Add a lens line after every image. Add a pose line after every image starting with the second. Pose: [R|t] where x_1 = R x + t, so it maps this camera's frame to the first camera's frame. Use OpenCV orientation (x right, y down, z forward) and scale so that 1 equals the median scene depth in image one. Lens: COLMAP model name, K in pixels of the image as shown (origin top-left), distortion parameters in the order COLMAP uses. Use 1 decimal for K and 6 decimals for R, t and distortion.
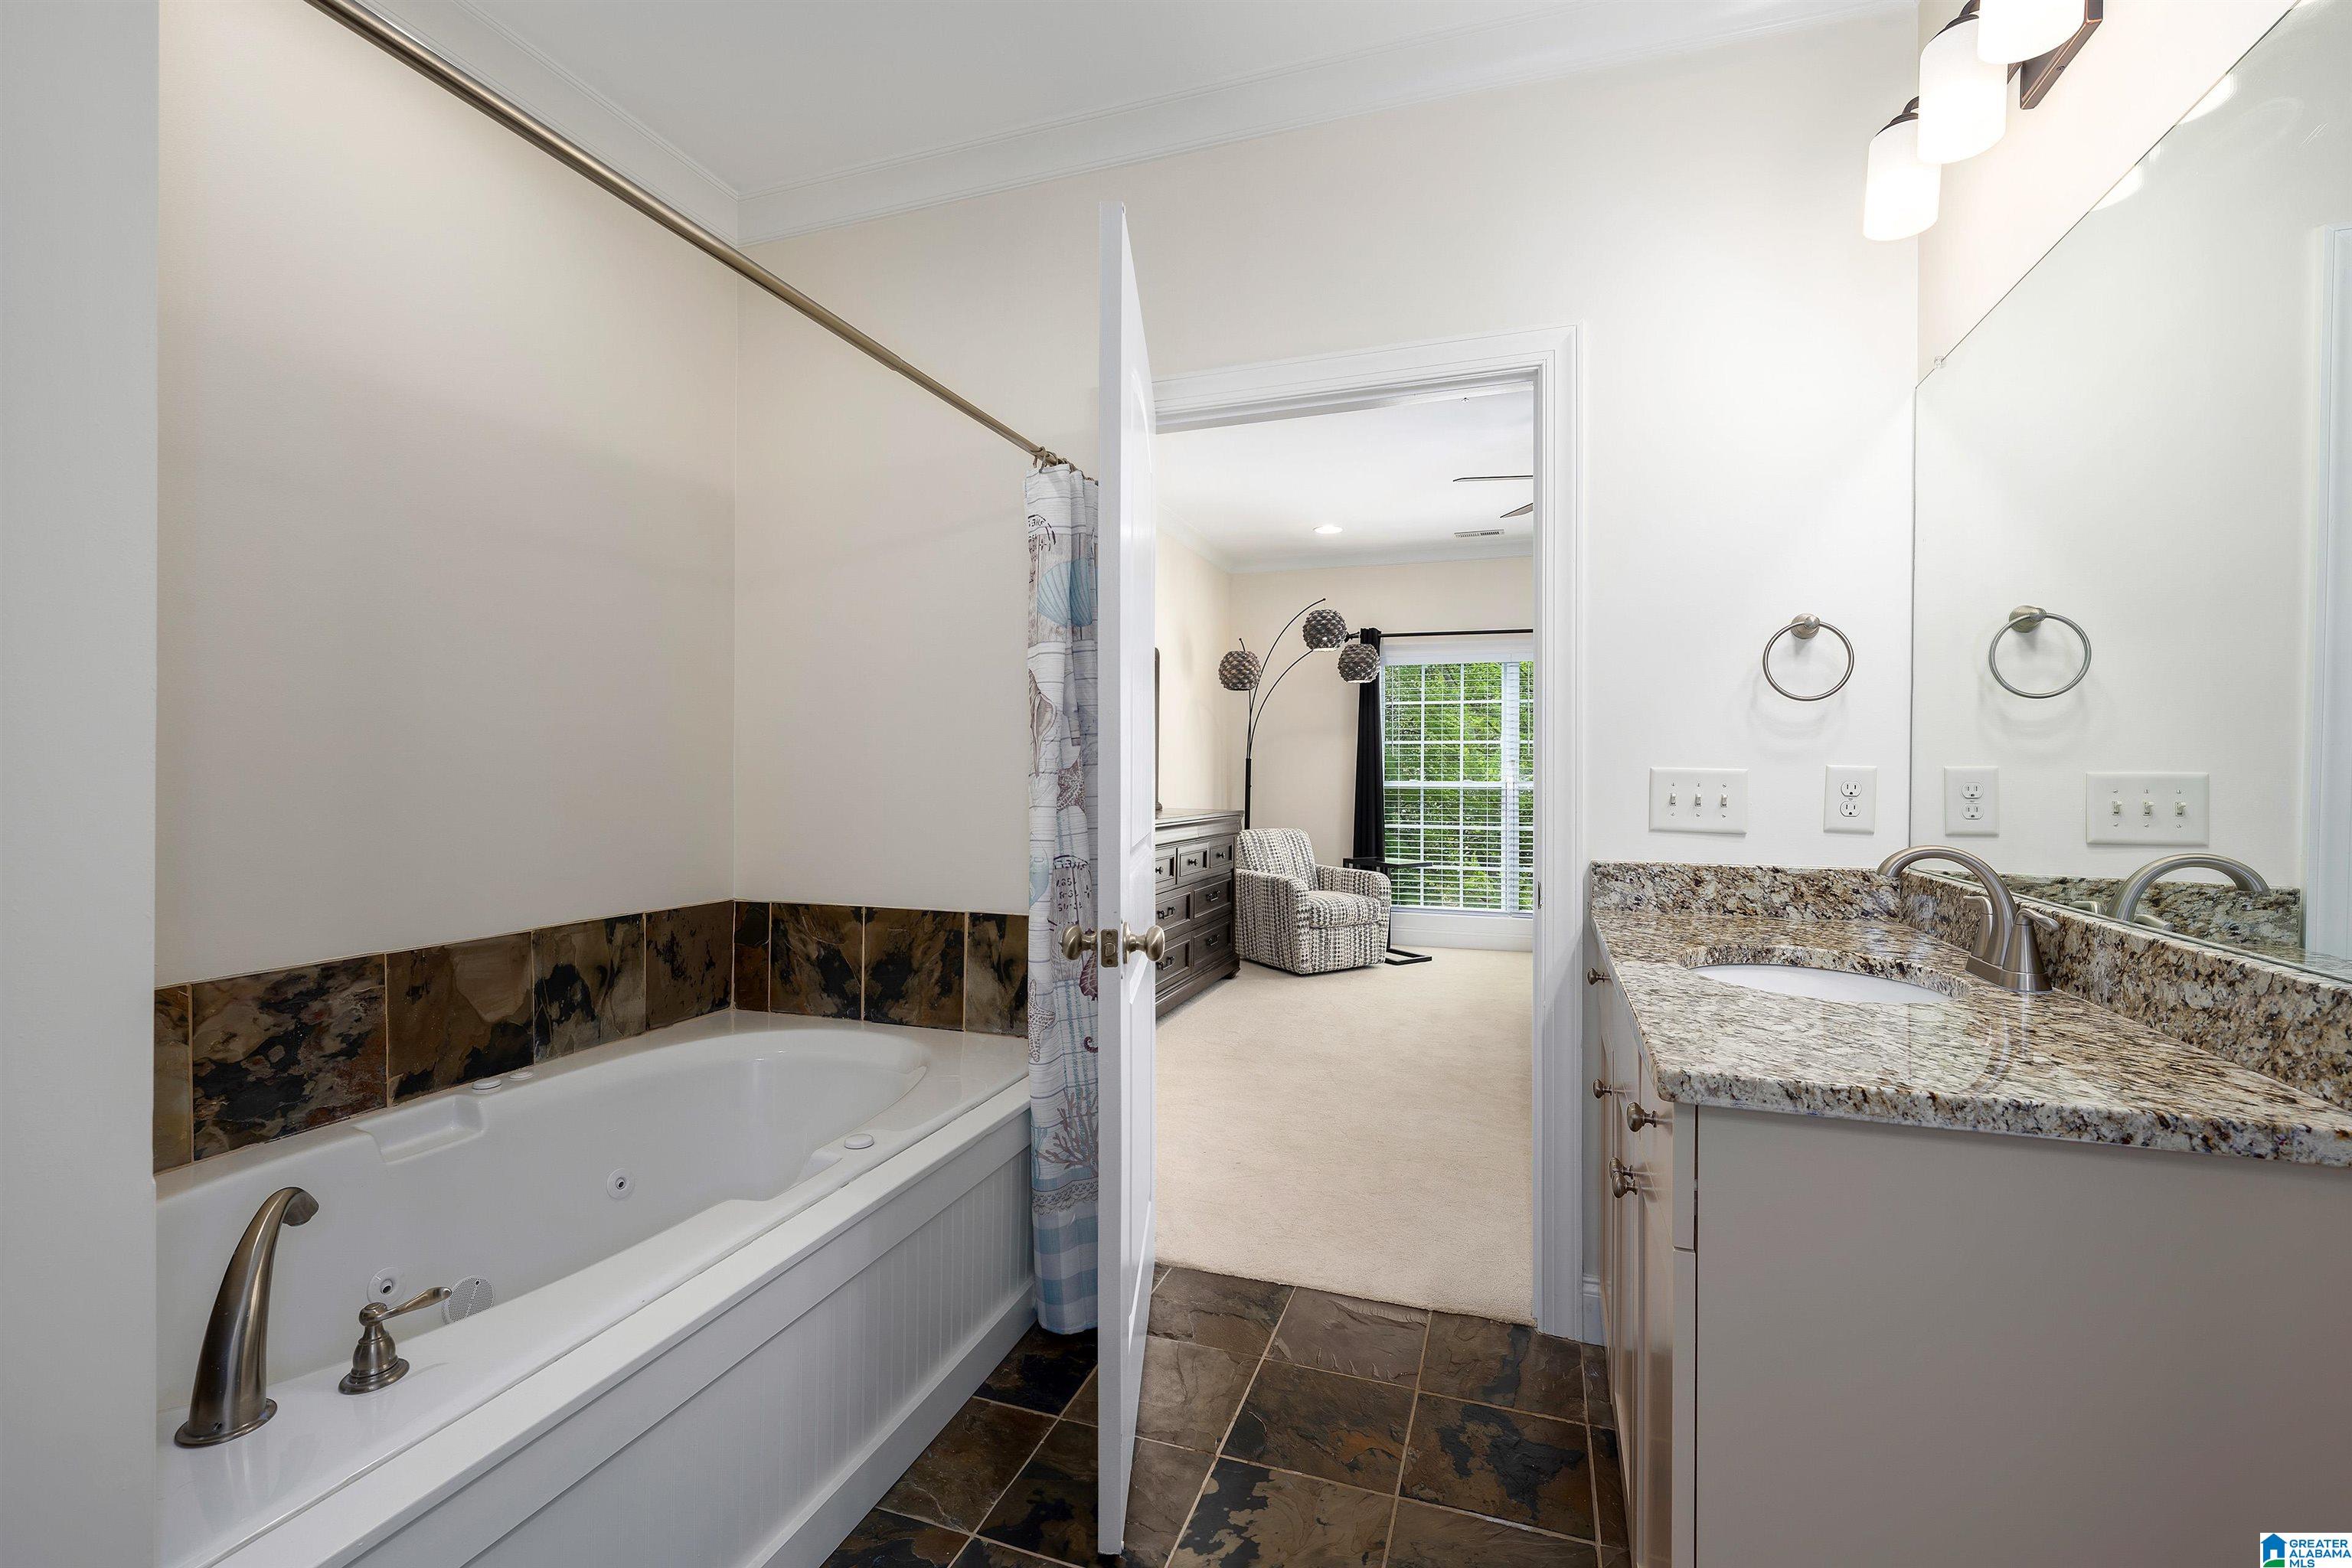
lens RADIAL K [[1041.8, 0, 1178.0], [0, 1041.8, 773.2], [0, 0, 1]] dist [-0.000455, -0.000002]
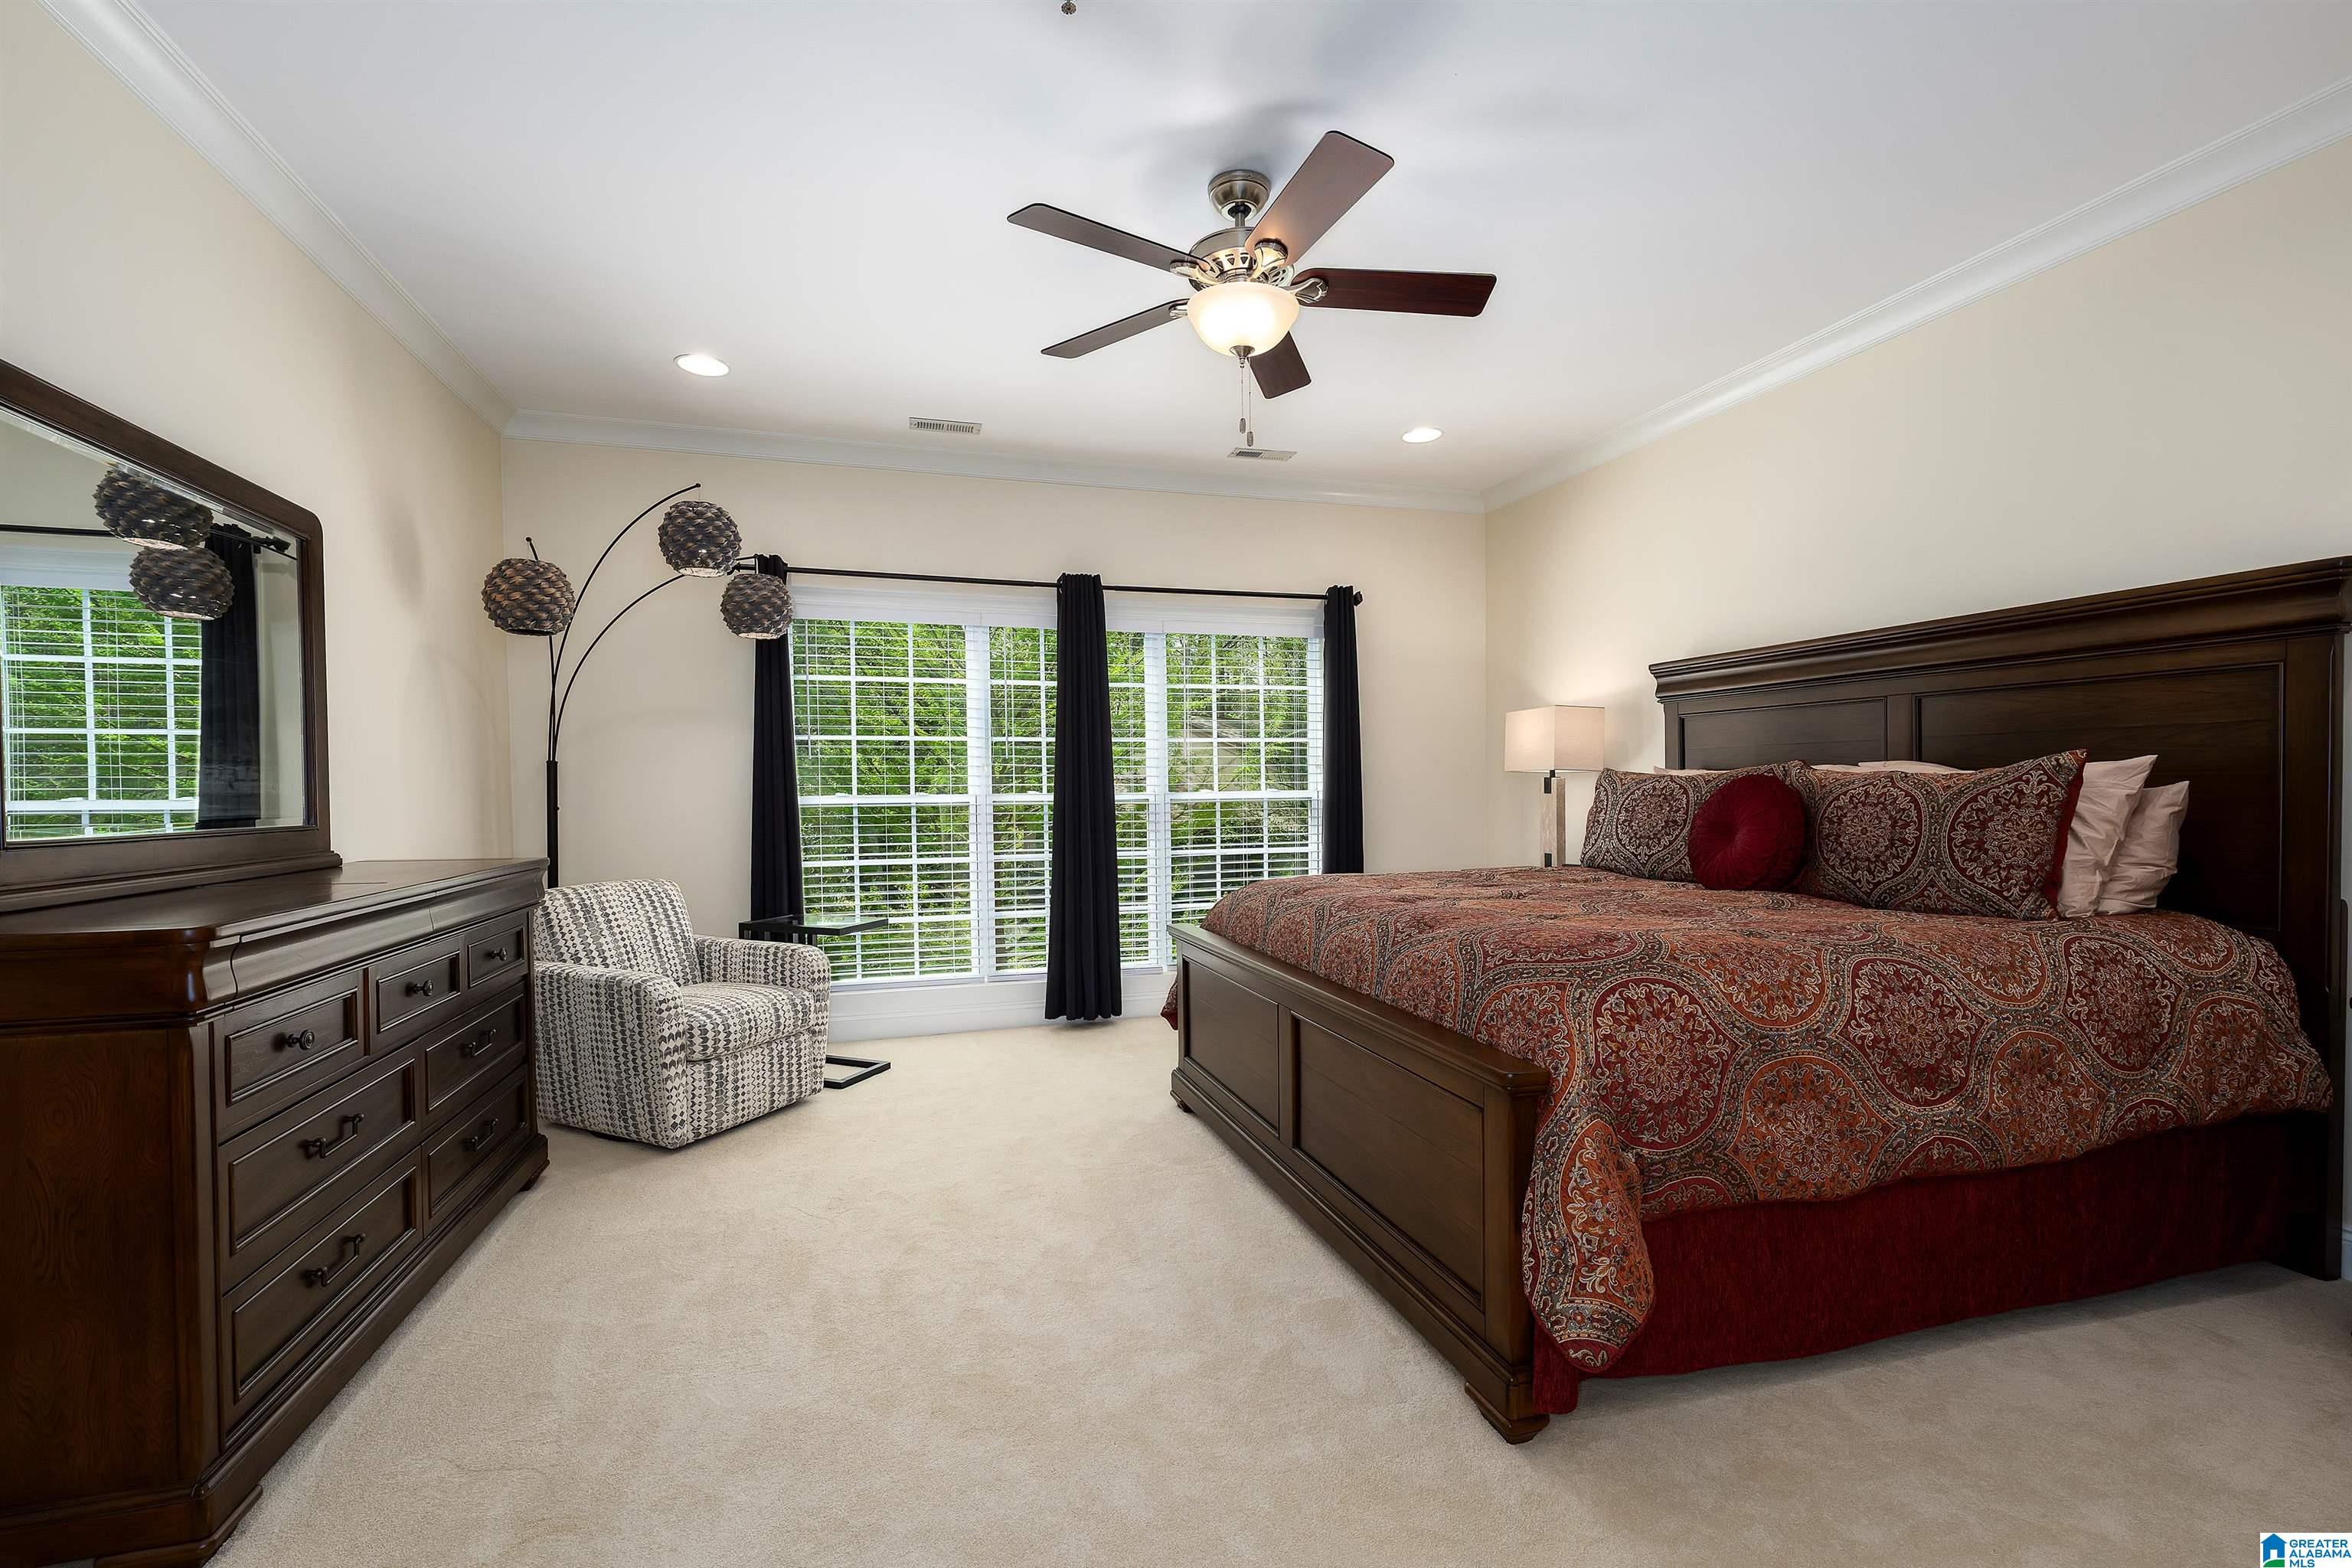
lens RADIAL K [[1025.4, 0, 1161.6], [0, 1025.4, 788.7], [0, 0, 1]] dist [-0.002666, -0.000147]
pose [[0.821747, -0.023683, 0.569360, 0.023563], [0.022298, 0.999707, 0.009402, 0.001871], [-0.569415, 0.004969, 0.822035, 0.375912]]
